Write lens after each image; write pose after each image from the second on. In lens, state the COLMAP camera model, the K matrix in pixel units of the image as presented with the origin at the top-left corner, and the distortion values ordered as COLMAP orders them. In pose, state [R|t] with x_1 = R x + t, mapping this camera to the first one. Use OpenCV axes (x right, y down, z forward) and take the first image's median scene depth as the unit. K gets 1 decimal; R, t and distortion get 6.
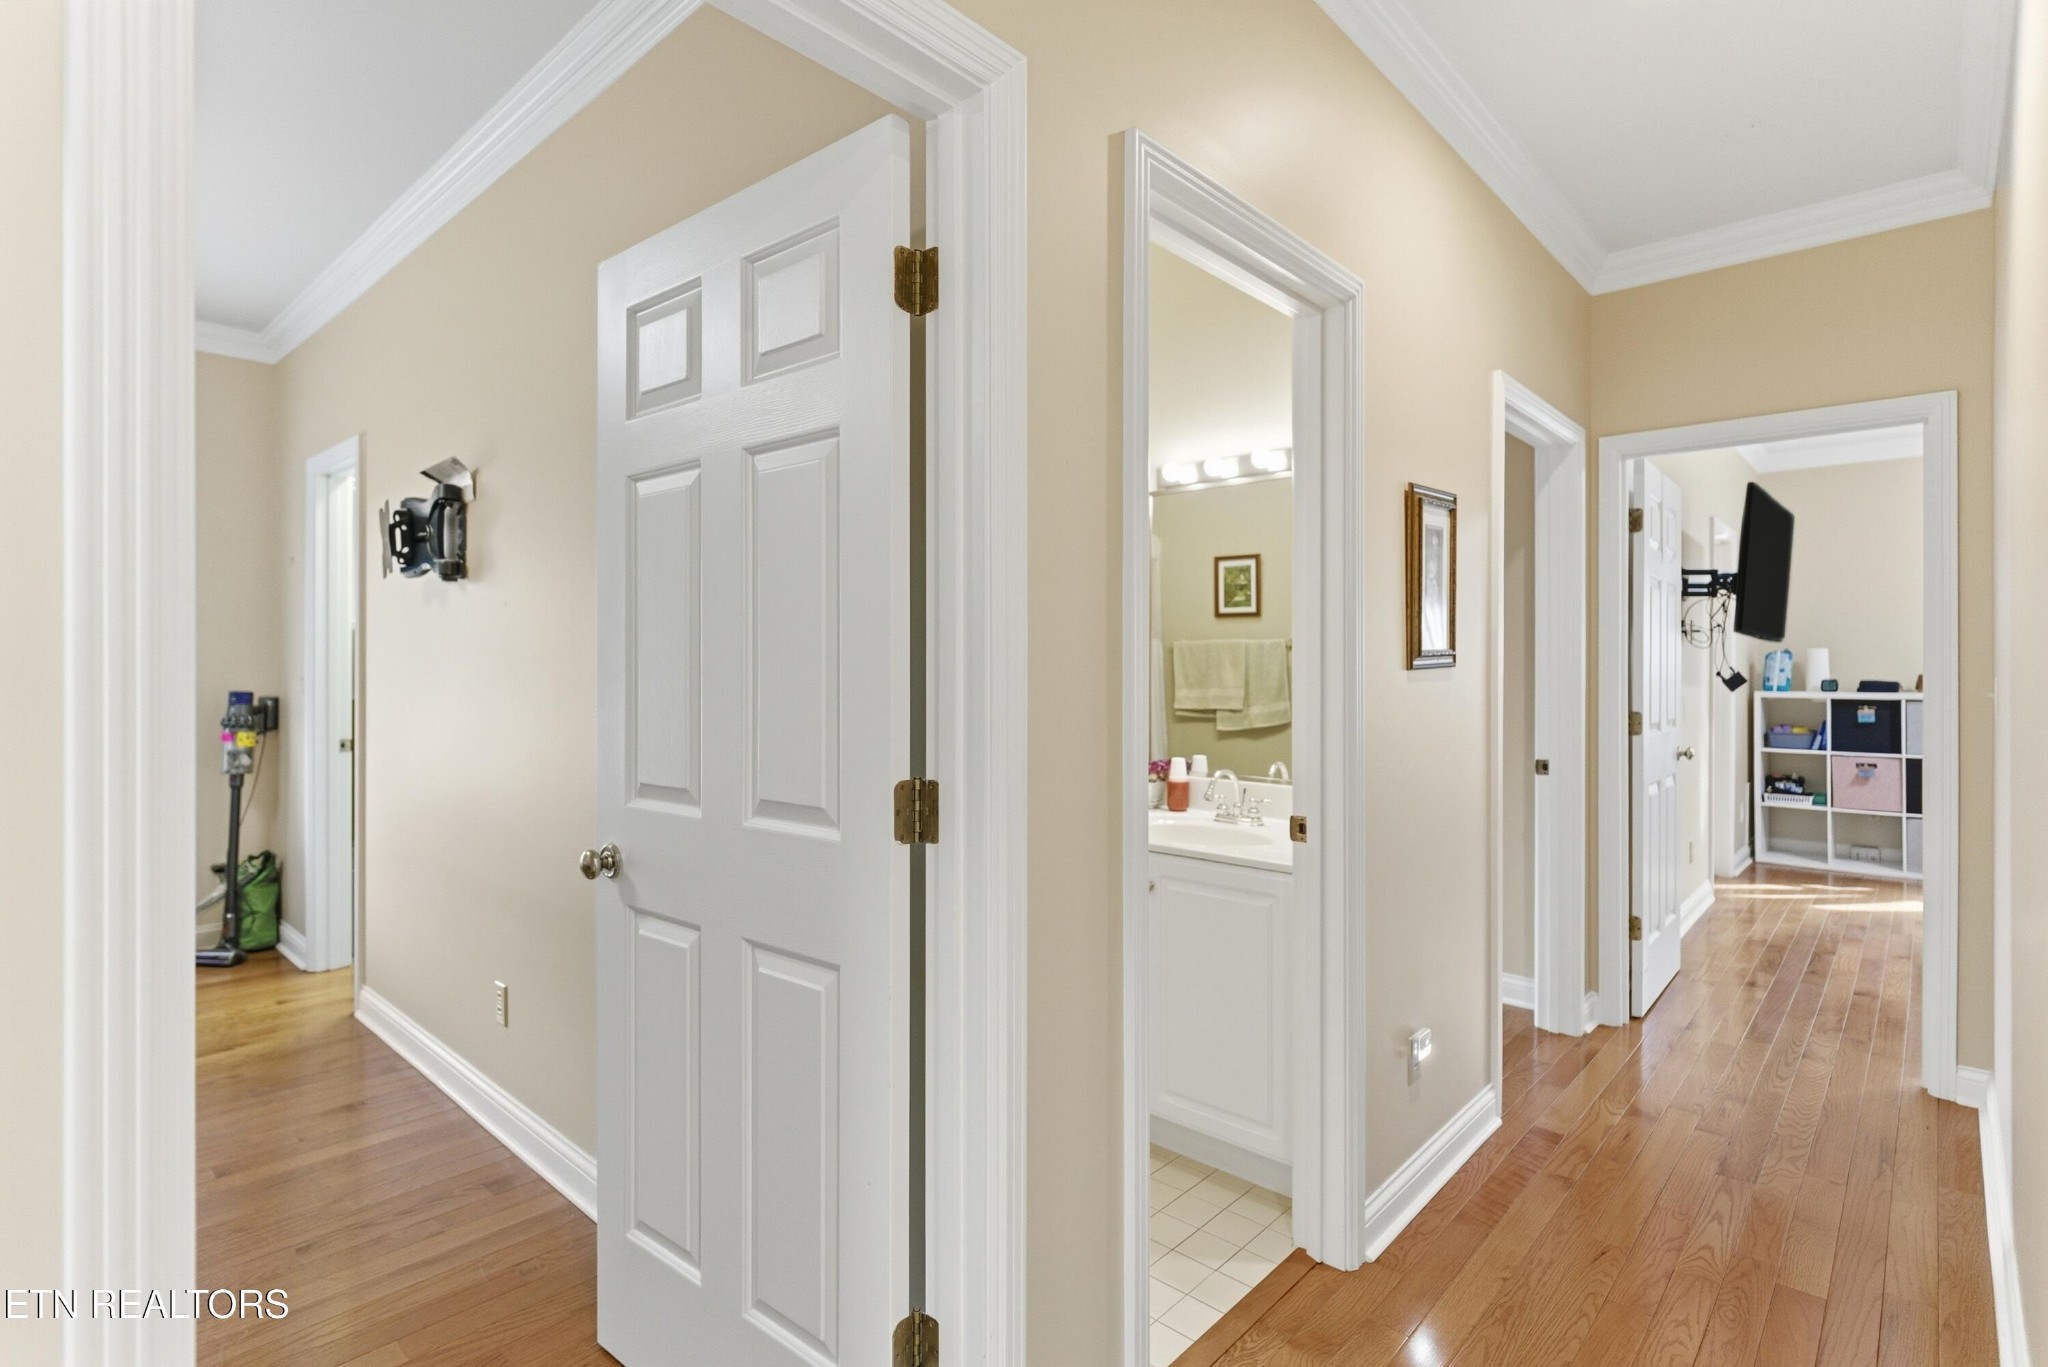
lens RADIAL K [[997.5, 0, 1020.5], [0, 997.5, 674.2], [0, 0, 1]] dist [-0.001175, 0.000851]
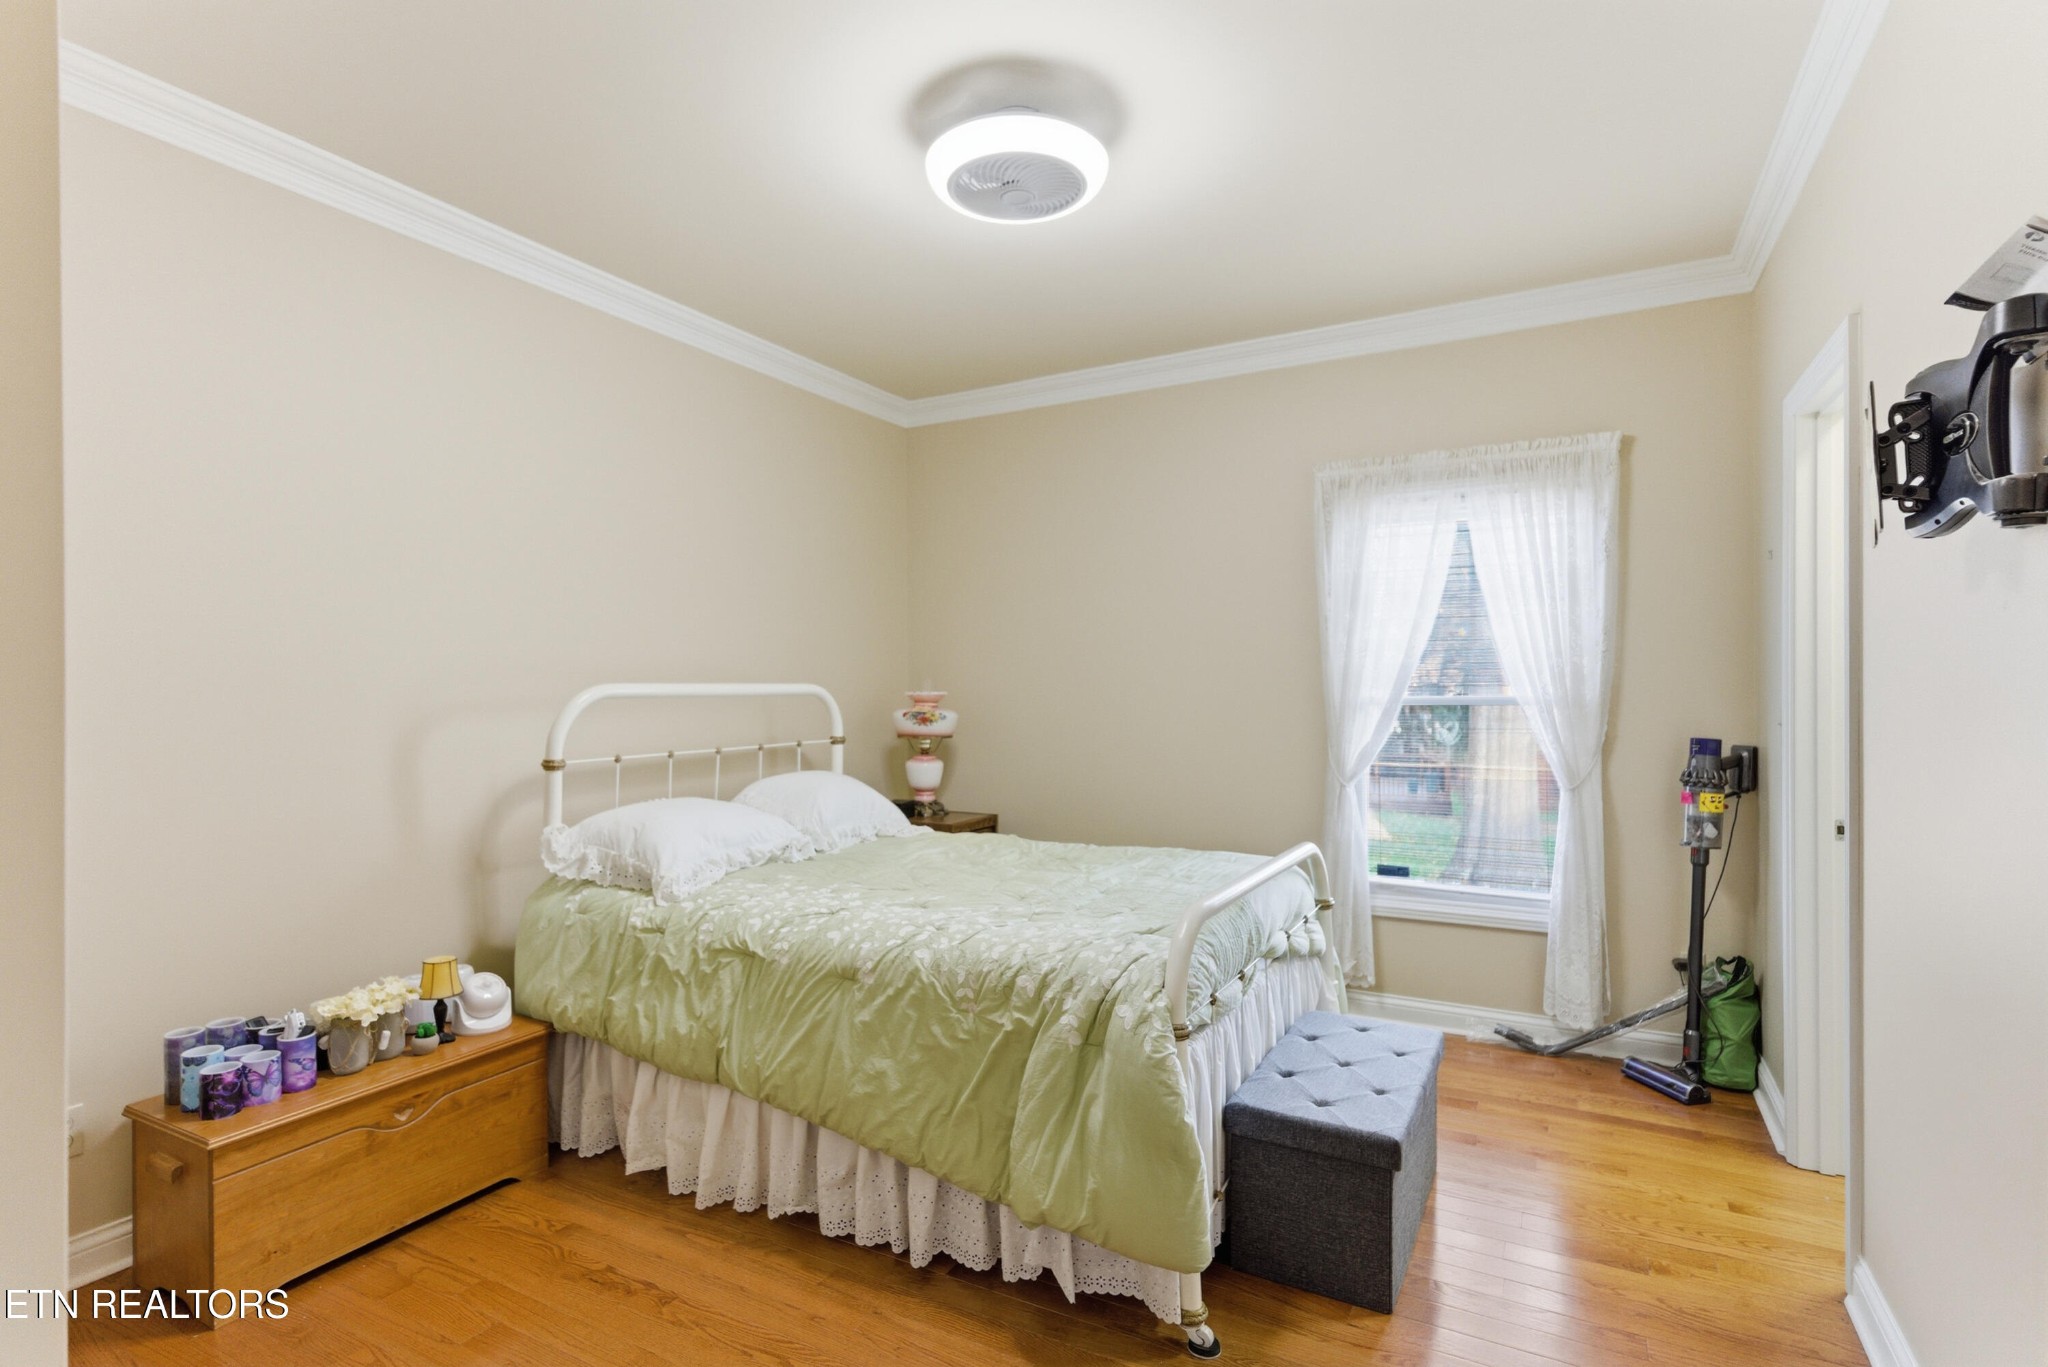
lens RADIAL K [[997.5, 0, 1020.5], [0, 997.5, 692.5], [0, 0, 1]] dist [-0.001175, 0.000851]
pose [[0.237851, -0.005716, -0.971285, -0.168690], [-0.000269, 0.999982, -0.005951, -0.012478], [0.971302, 0.001676, 0.237845, 0.311358]]
